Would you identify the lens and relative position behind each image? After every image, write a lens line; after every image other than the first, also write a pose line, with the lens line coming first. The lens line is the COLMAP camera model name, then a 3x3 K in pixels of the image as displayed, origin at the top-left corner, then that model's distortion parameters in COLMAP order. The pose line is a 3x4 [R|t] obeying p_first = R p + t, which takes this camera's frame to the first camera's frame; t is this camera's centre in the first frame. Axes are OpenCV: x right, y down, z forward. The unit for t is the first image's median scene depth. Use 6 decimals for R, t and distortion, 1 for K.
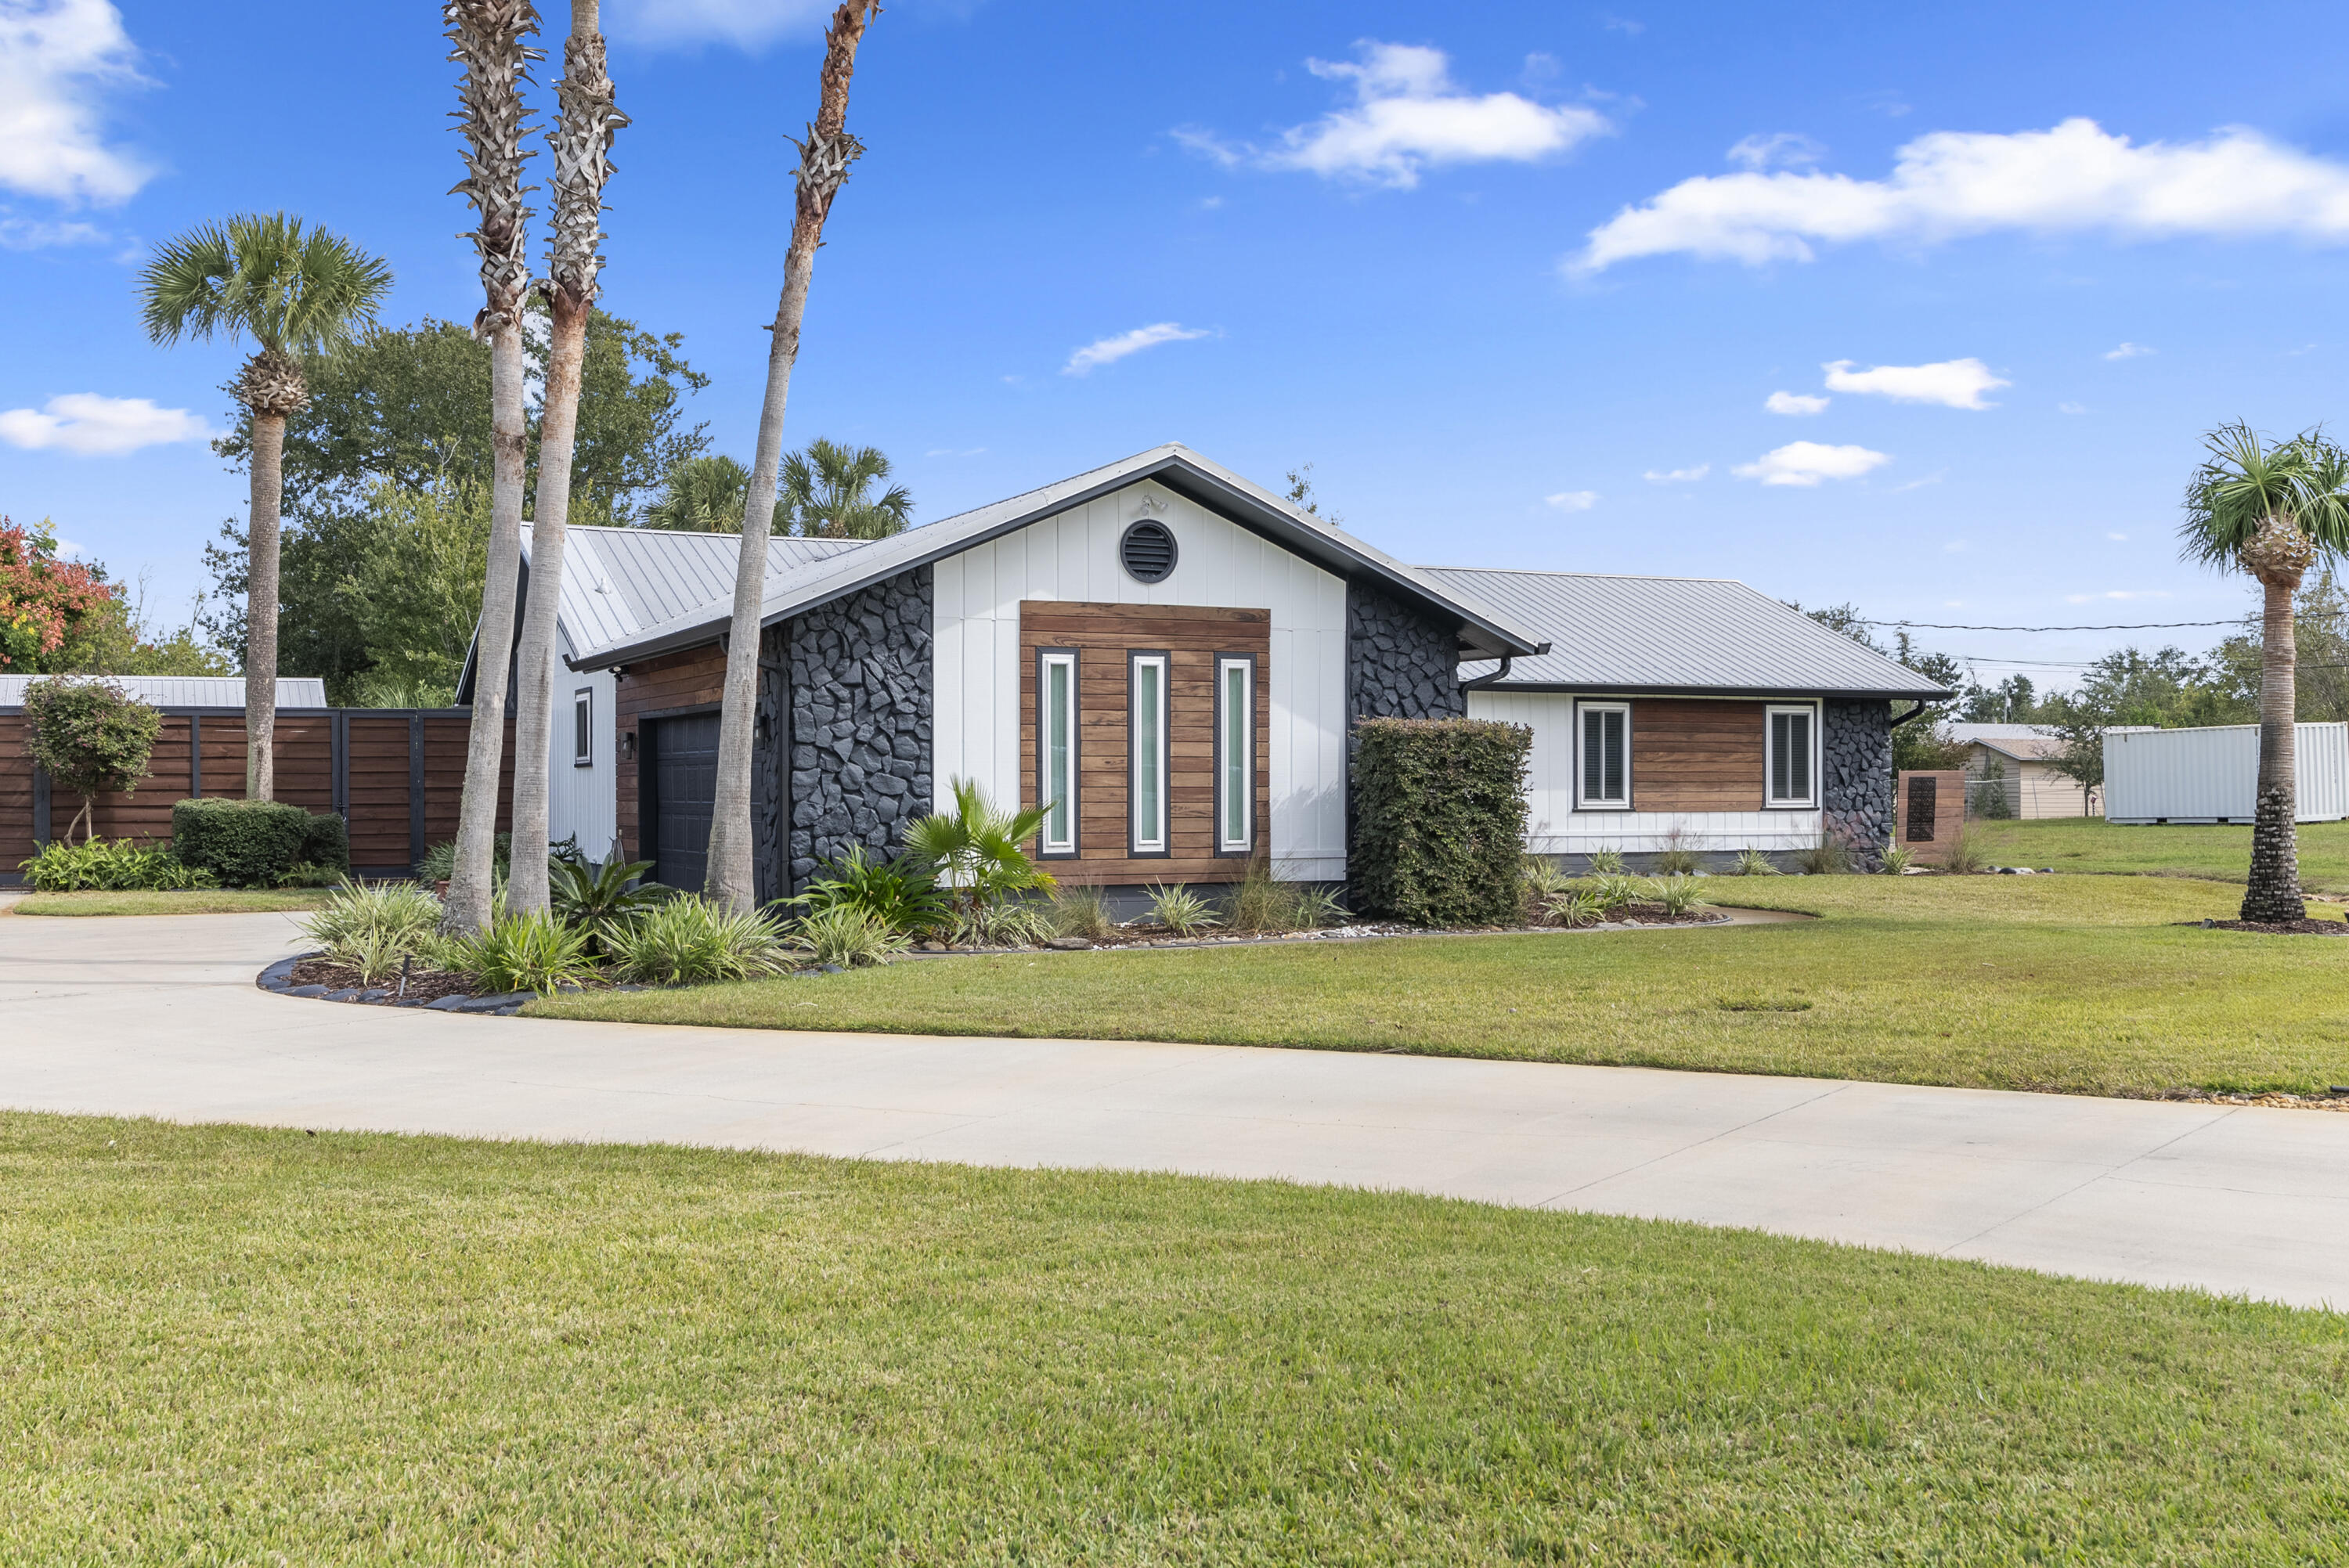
lens RADIAL K [[2322.3, 0, 1181.5], [0, 2322.3, 796.9], [0, 0, 1]] dist [0.023899, -0.011940]
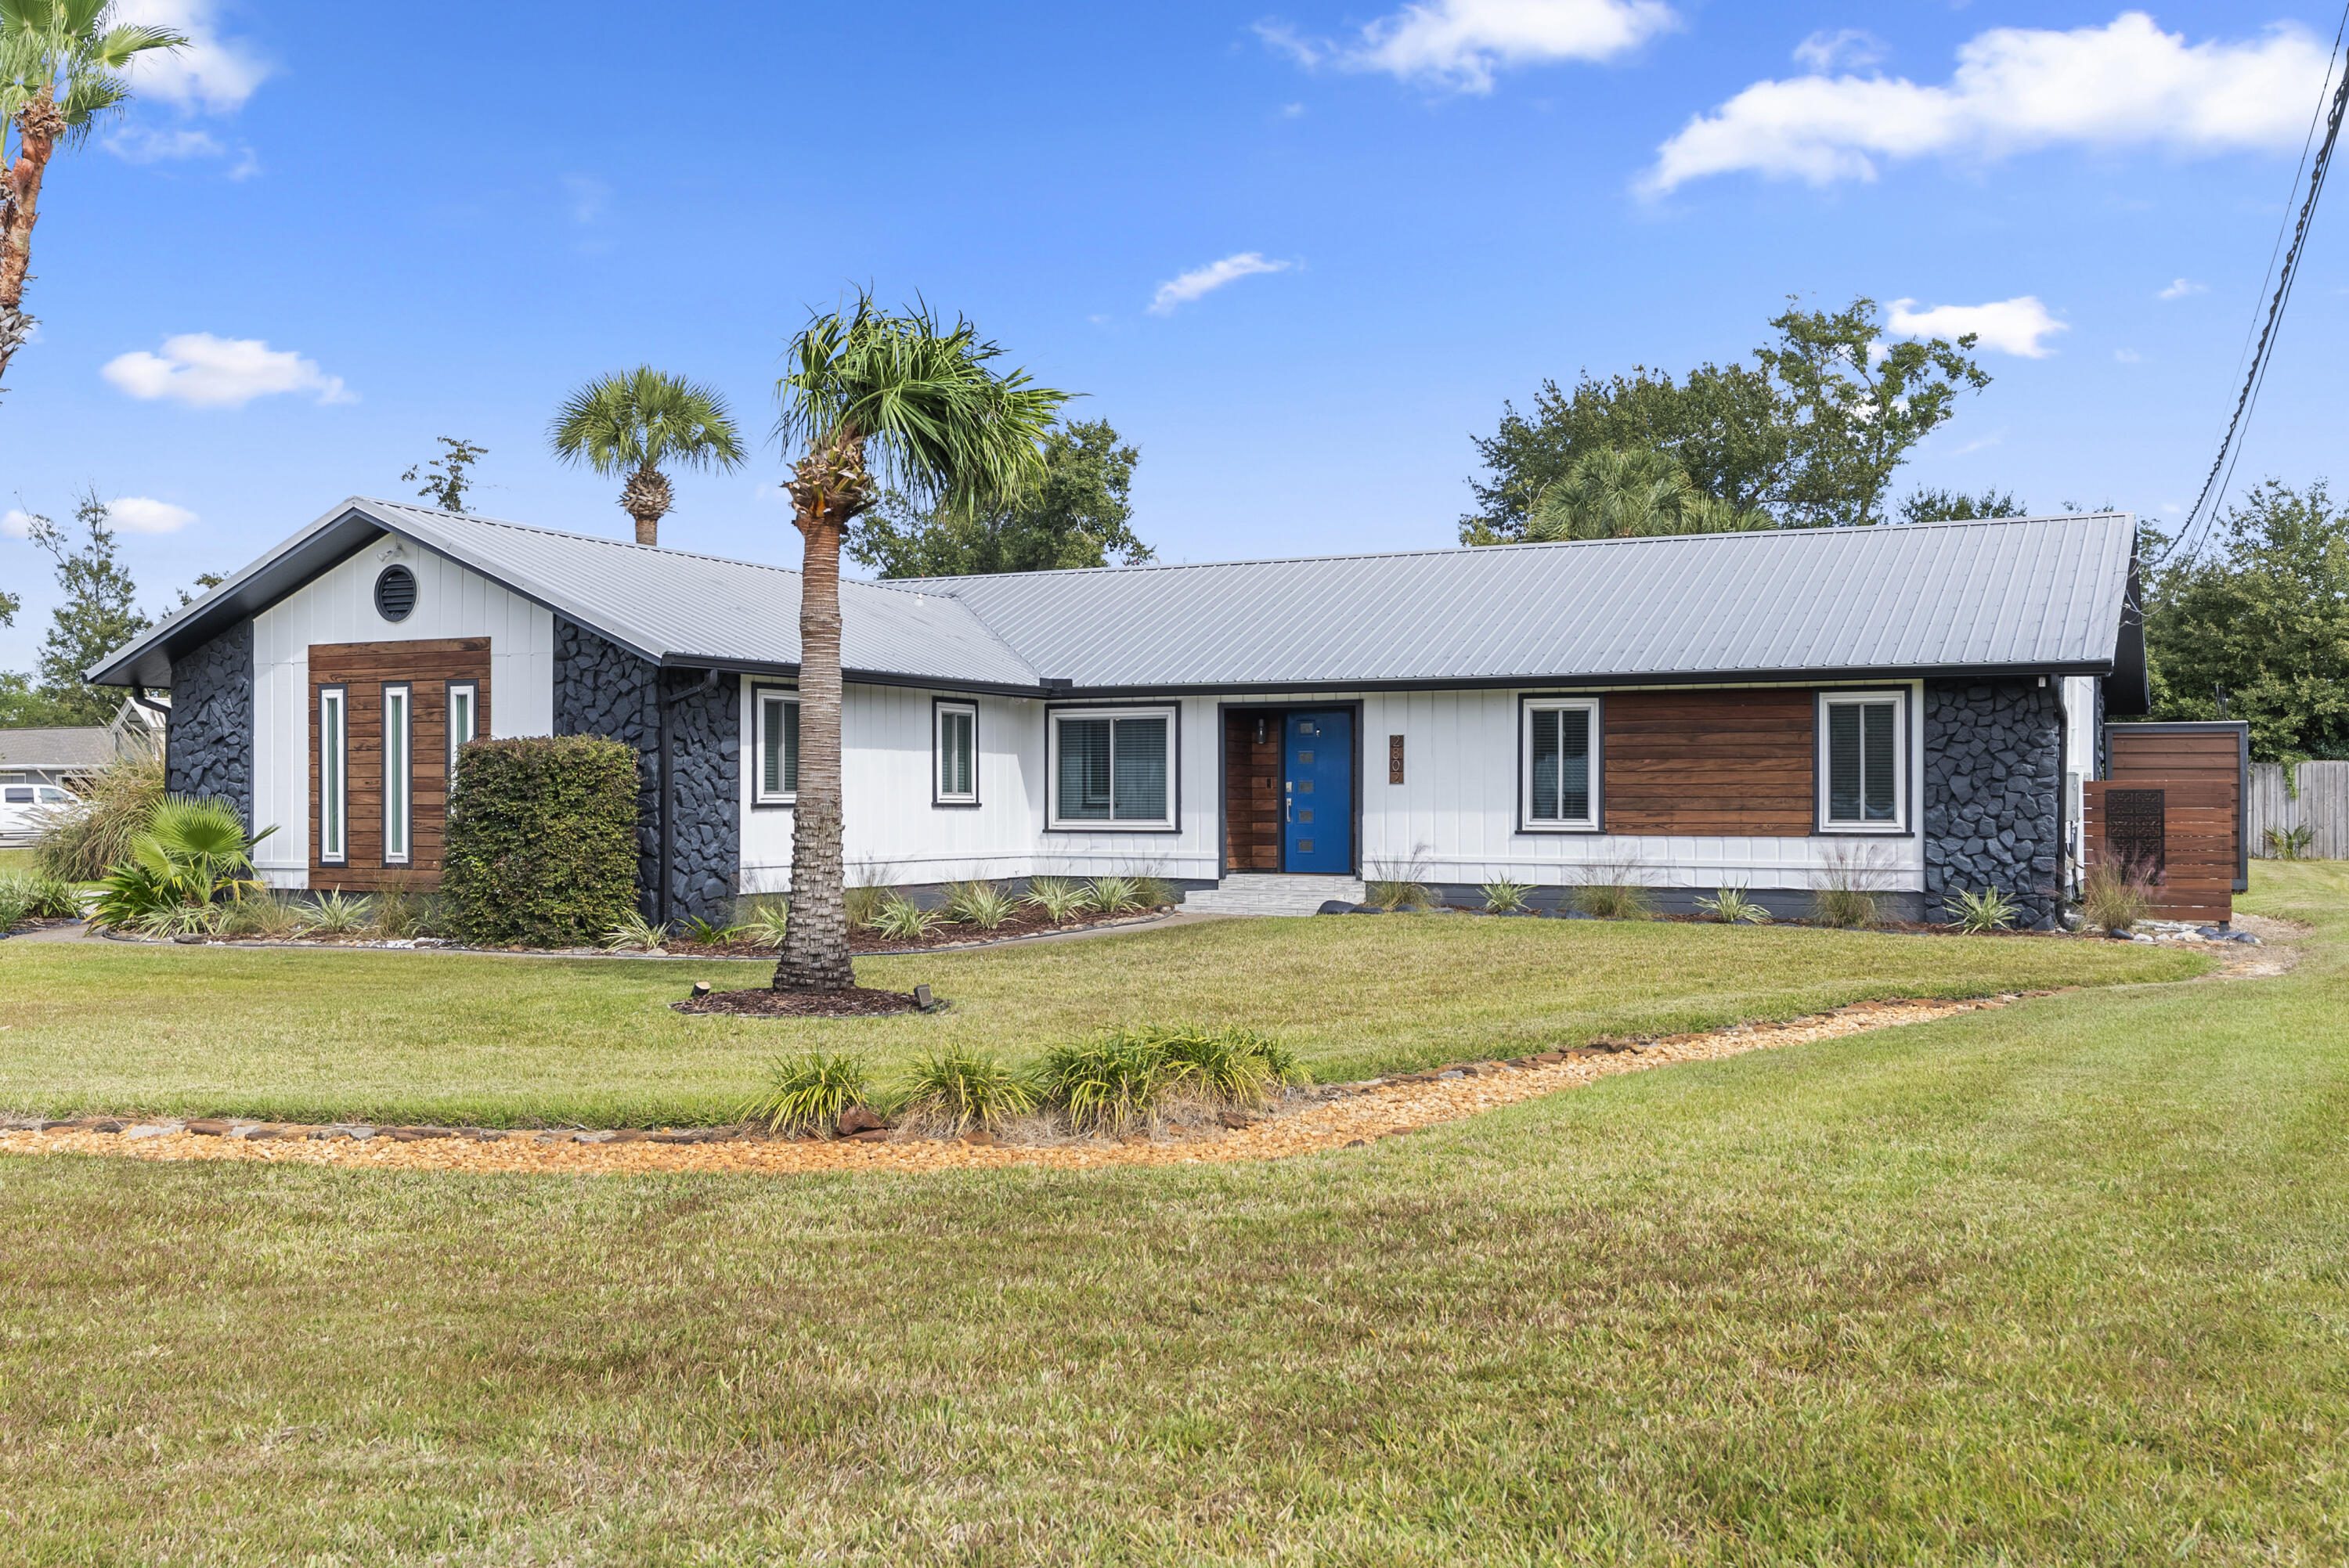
lens RADIAL K [[2142.8, 0, 1182.1], [0, 2142.8, 810.1], [0, 0, 1]] dist [0.012495, -0.009336]
pose [[0.625270, 0.005087, -0.780392, 0.999499], [-0.002851, 0.999987, 0.004234, -0.007031], [0.780404, -0.000422, 0.625276, 0.635242]]
